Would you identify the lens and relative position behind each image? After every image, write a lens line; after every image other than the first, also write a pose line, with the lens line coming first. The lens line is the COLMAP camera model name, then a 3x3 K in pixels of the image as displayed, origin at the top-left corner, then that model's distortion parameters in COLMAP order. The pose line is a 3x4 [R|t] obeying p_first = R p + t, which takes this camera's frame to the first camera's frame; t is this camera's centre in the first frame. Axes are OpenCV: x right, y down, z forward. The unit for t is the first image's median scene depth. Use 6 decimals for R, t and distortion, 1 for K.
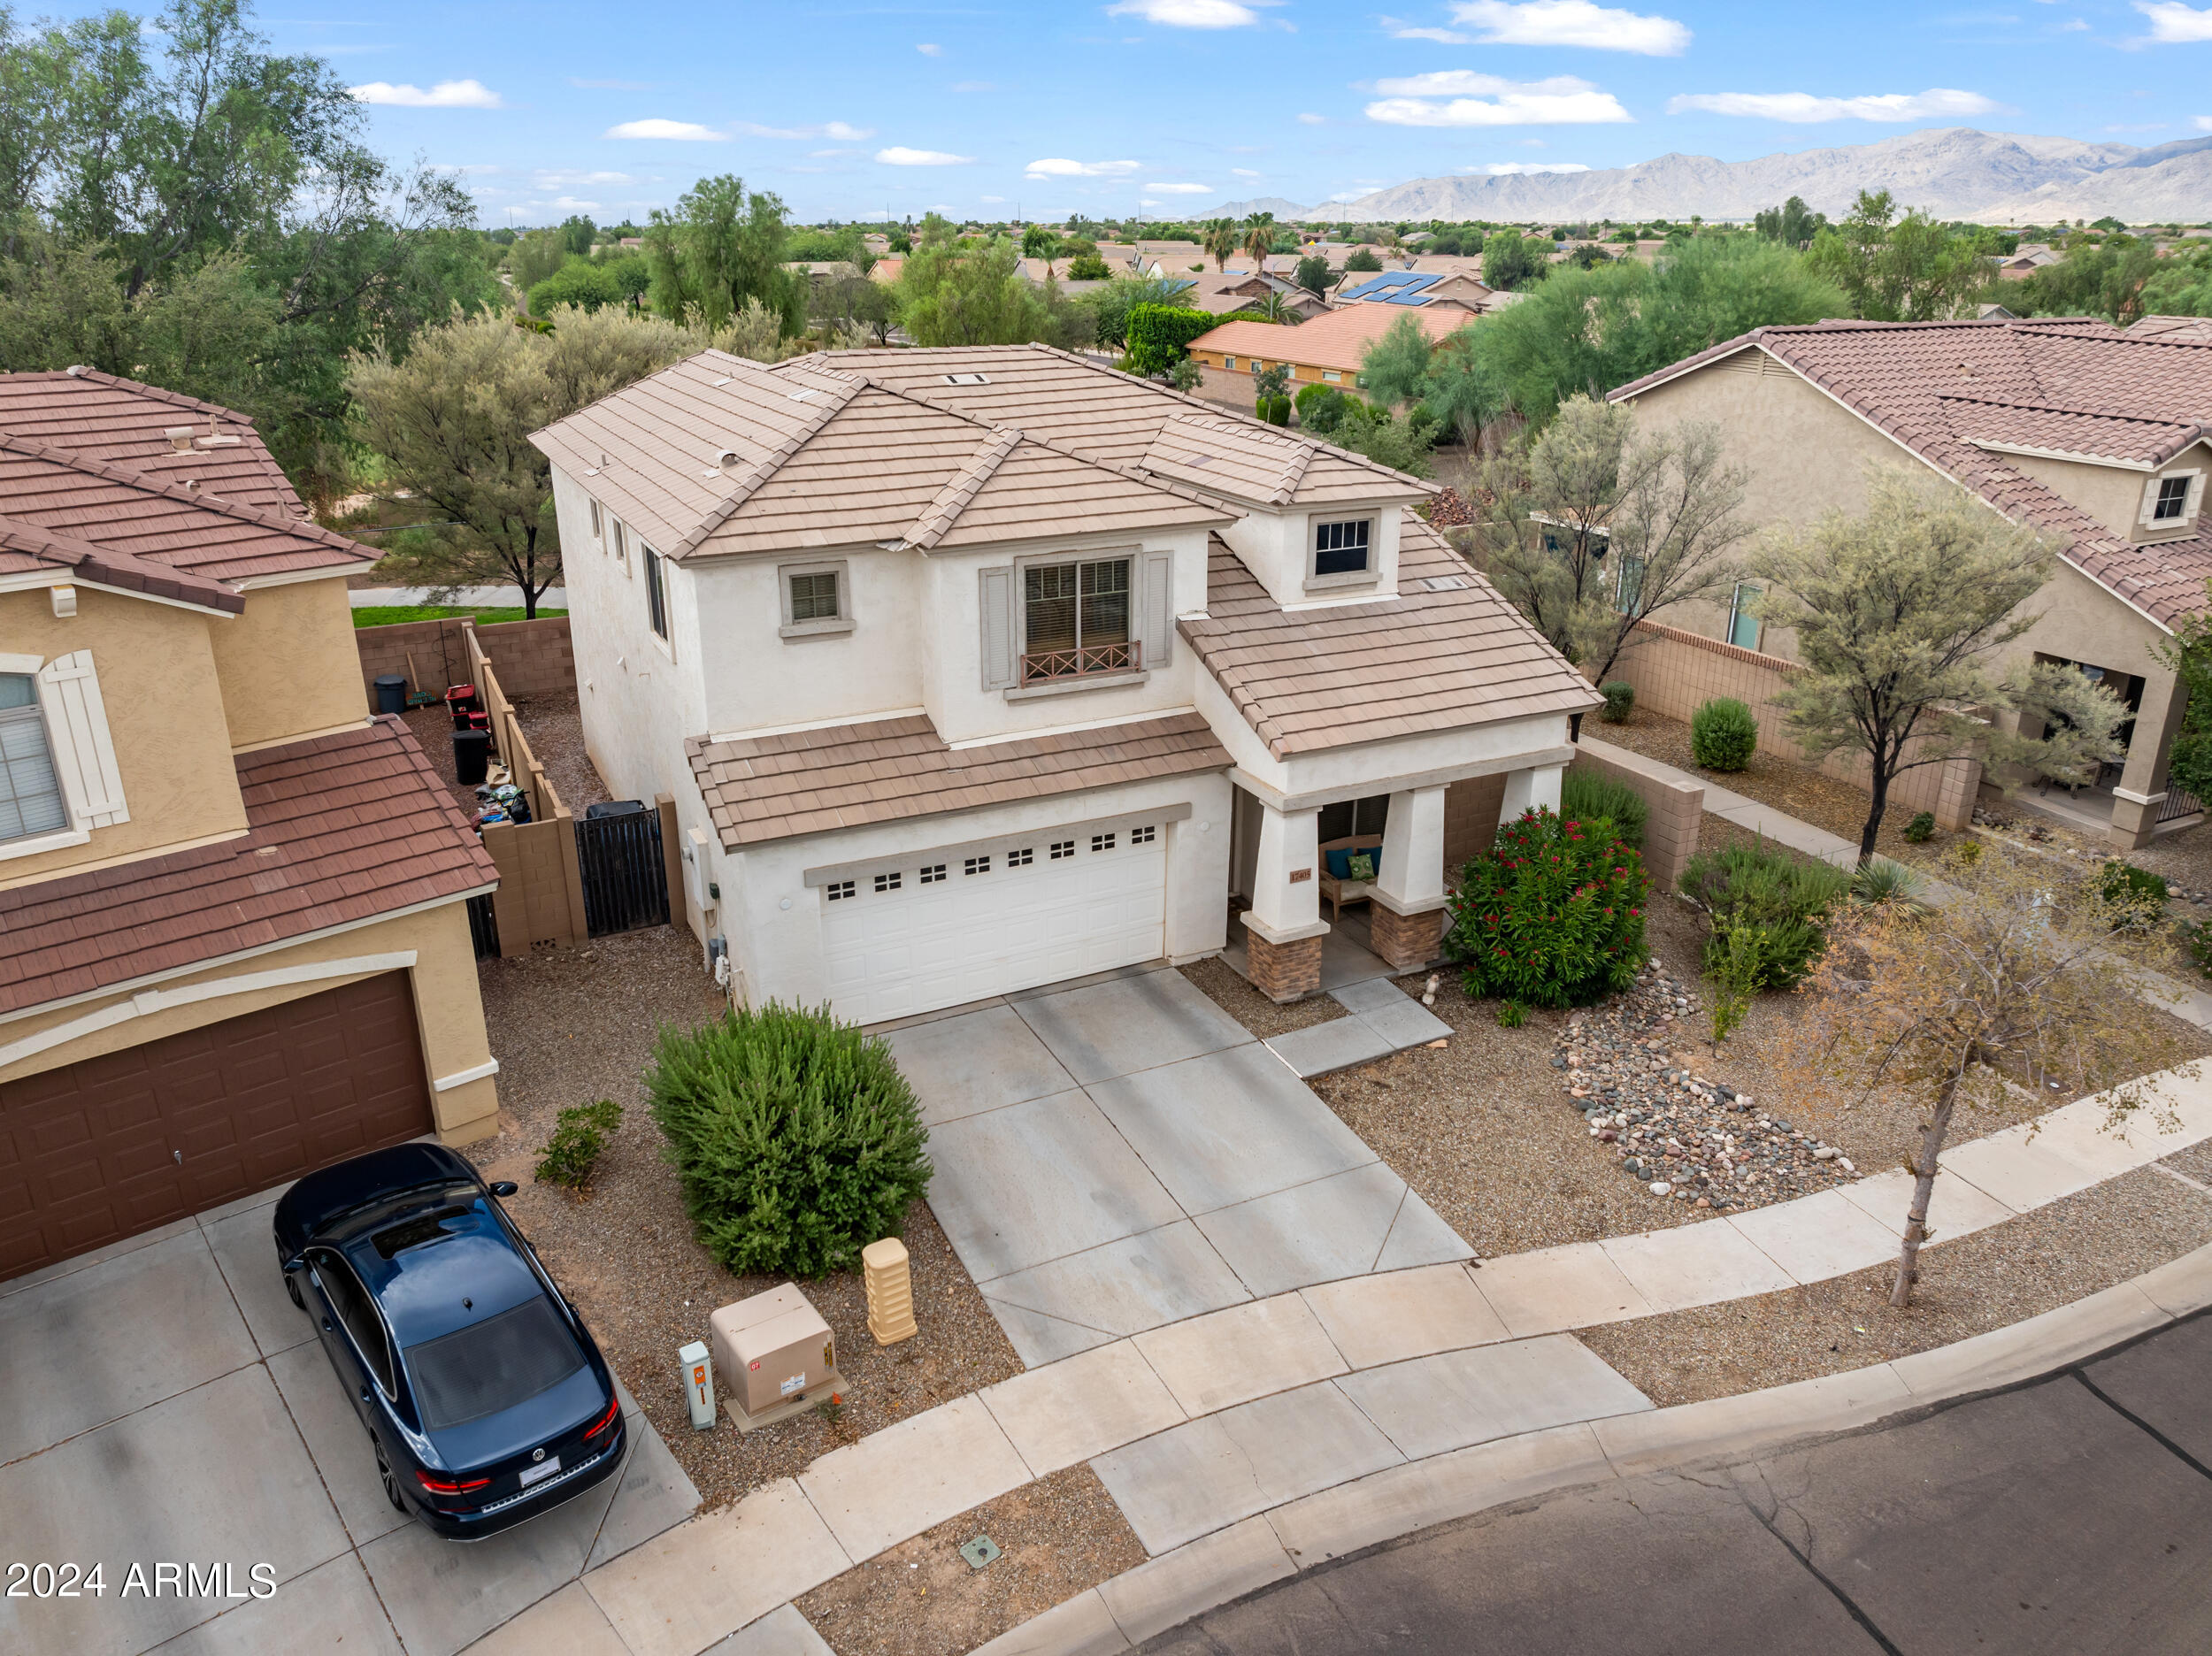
lens RADIAL K [[1549.9, 0, 1101.7], [0, 1549.9, 816.5], [0, 0, 1]] dist [-0.046760, 0.017240]
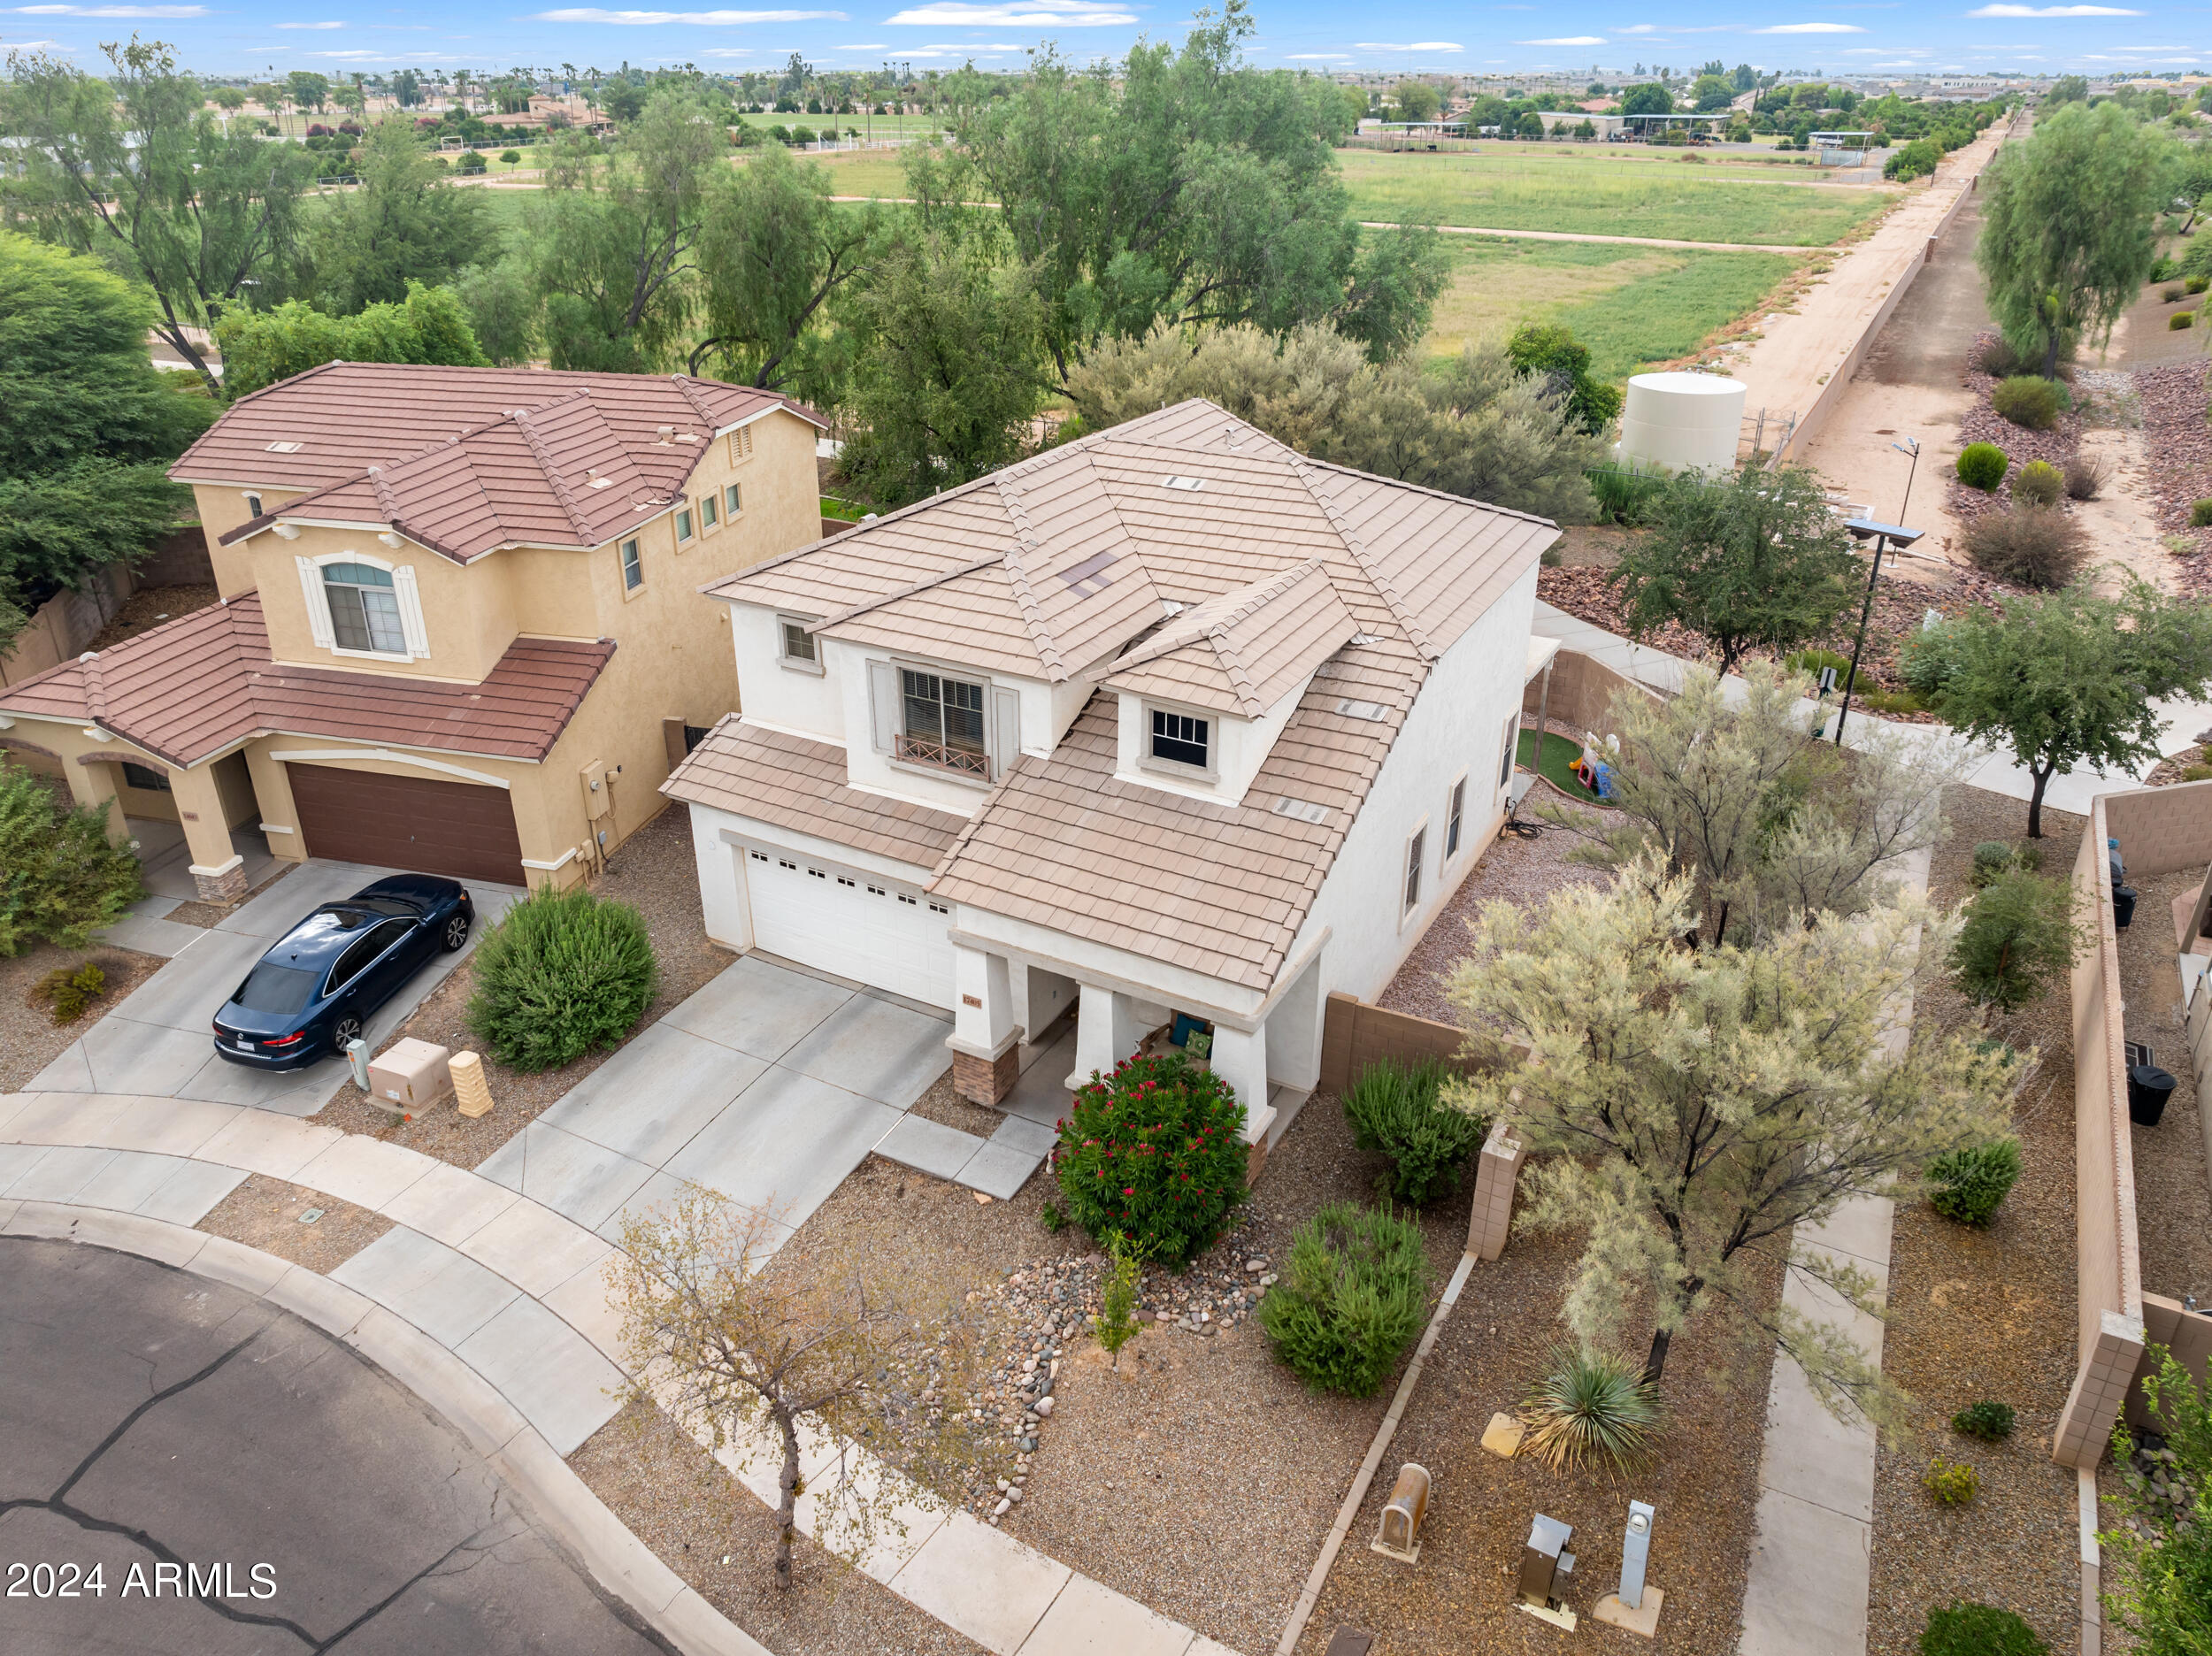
lens RADIAL K [[1542.8, 0, 1101.7], [0, 1542.8, 825.0], [0, 0, 1]] dist [-0.043996, 0.013374]
pose [[0.568353, 0.367965, -0.735919, 0.976686], [-0.296974, 0.925874, 0.233590, -0.376423], [0.767321, 0.085788, 0.635499, 0.363336]]
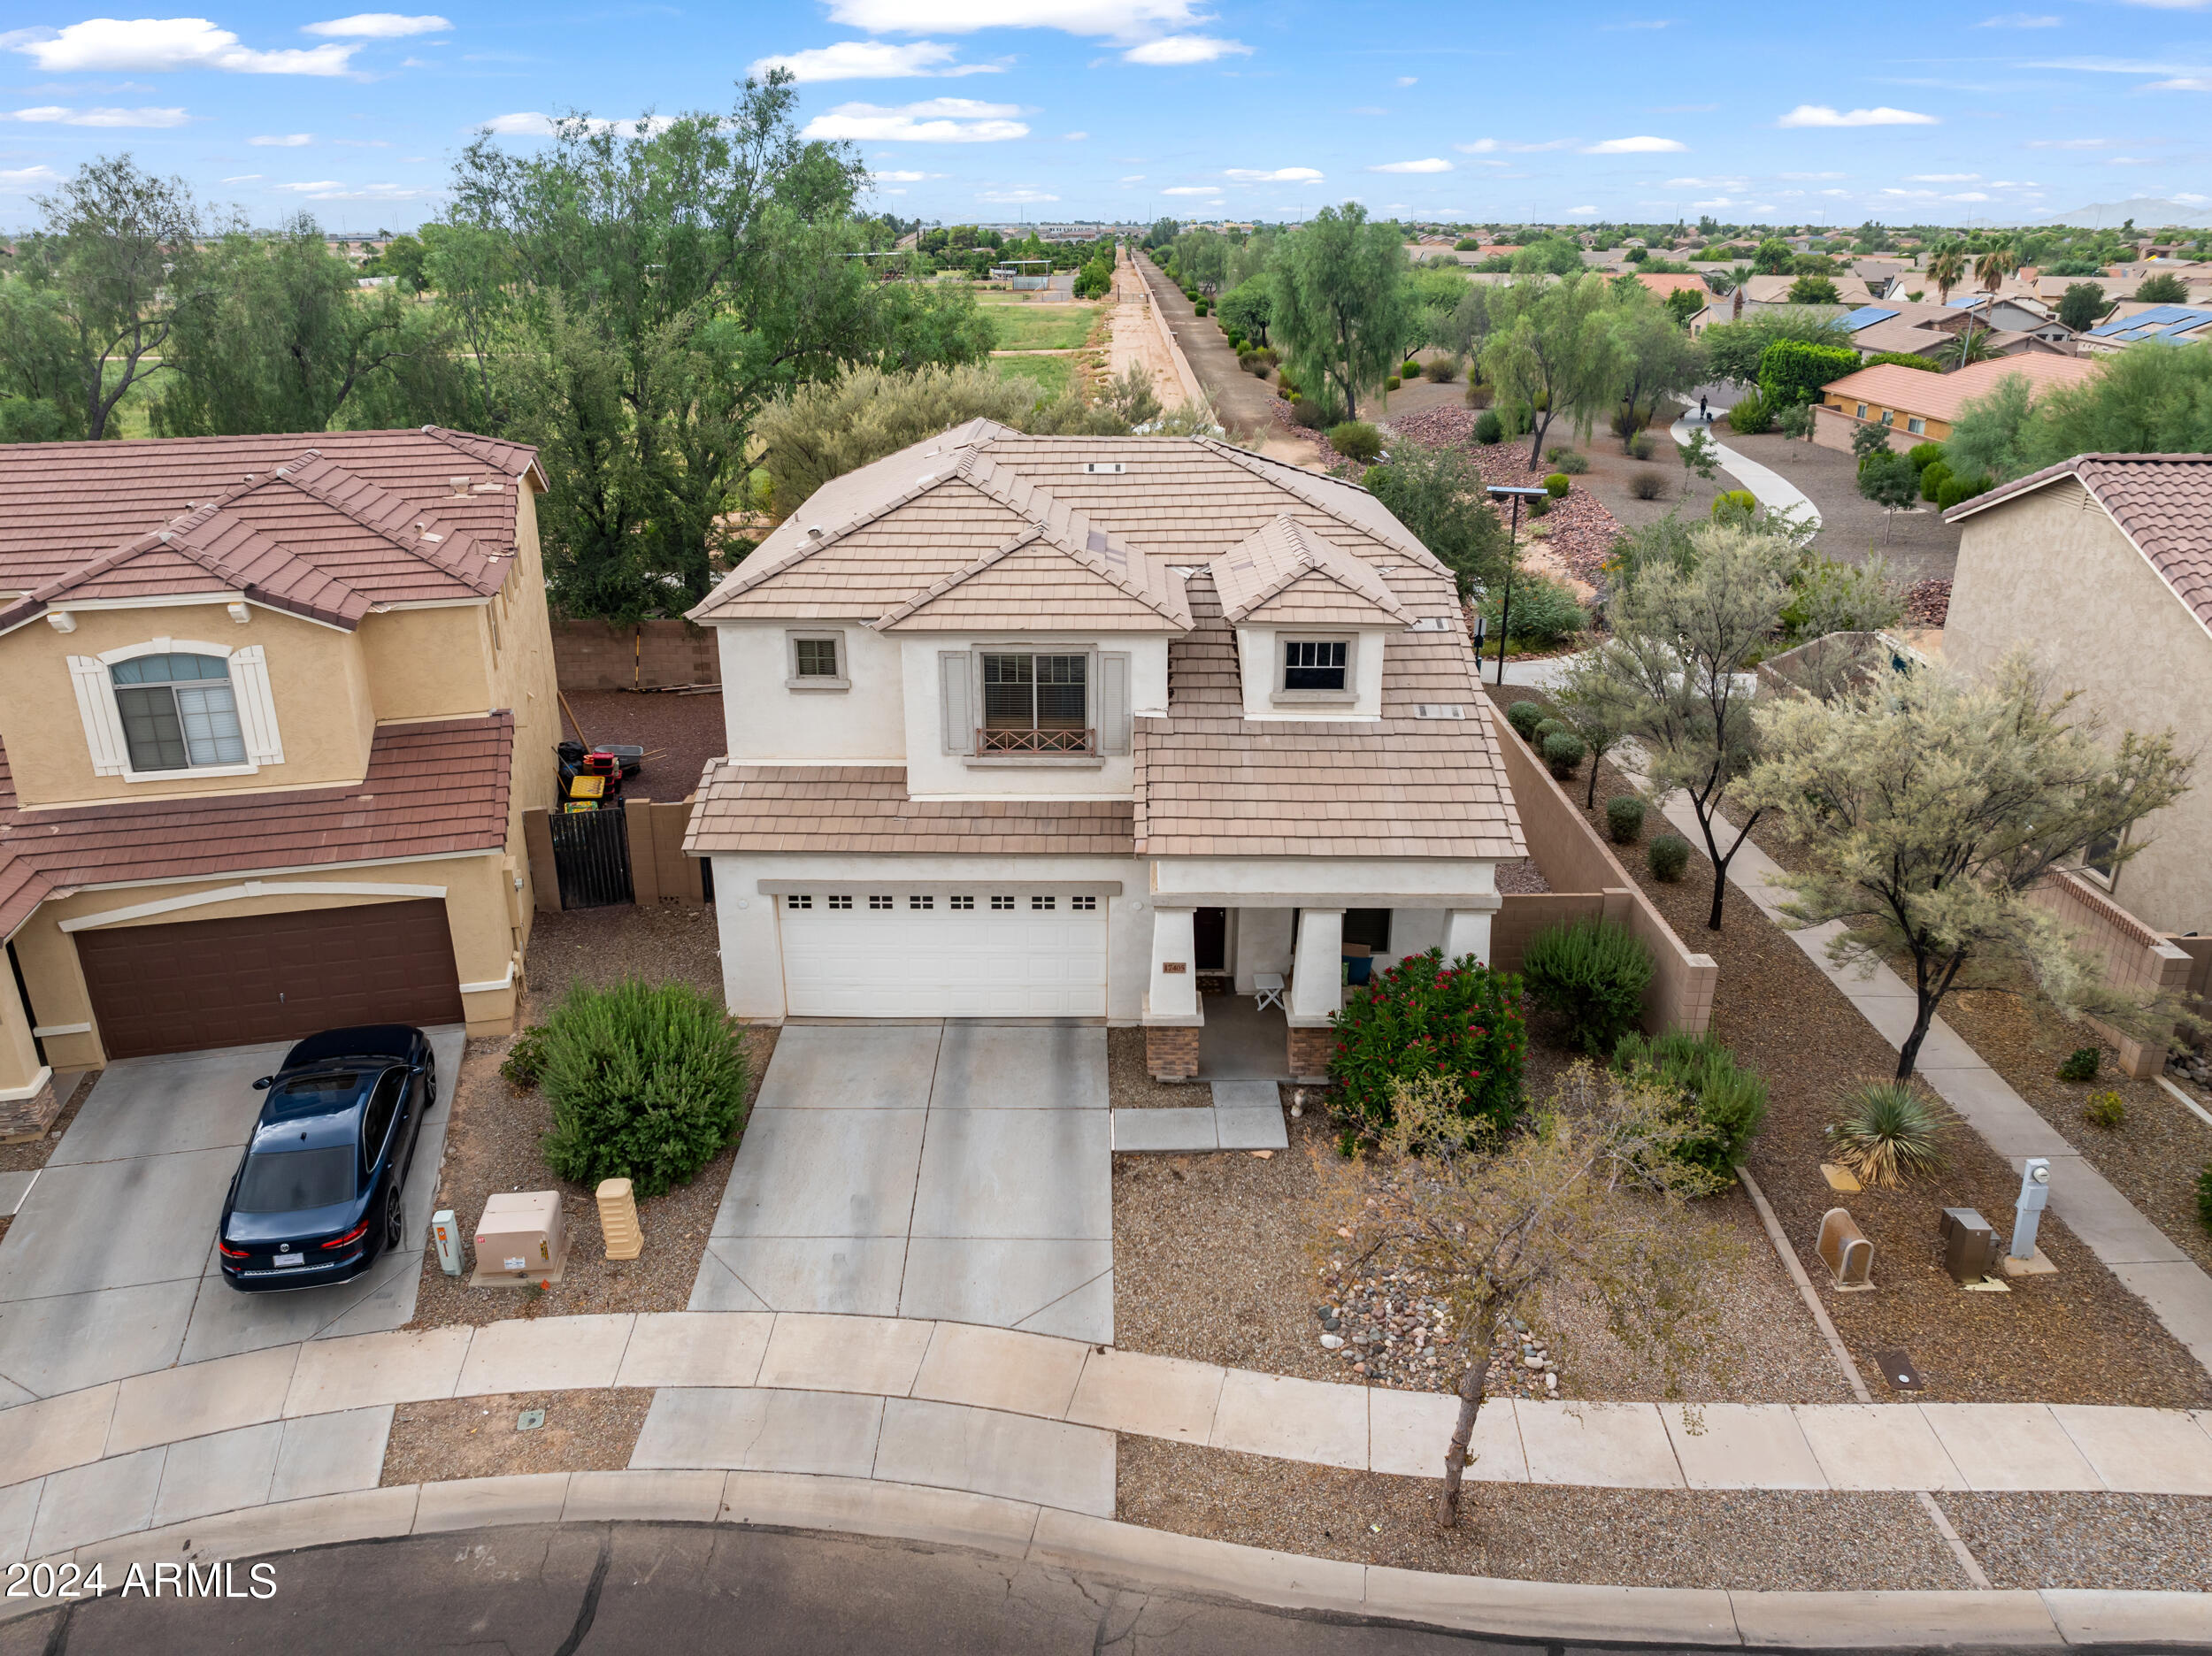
lens RADIAL K [[1542.1, 0, 1101.6], [0, 1542.1, 821.6], [0, 0, 1]] dist [-0.041876, 0.009448]
pose [[0.892901, 0.164533, -0.419115, 0.526742], [-0.162090, 0.985894, 0.041709, -0.100481], [0.420066, 0.030692, 0.906974, 0.008331]]
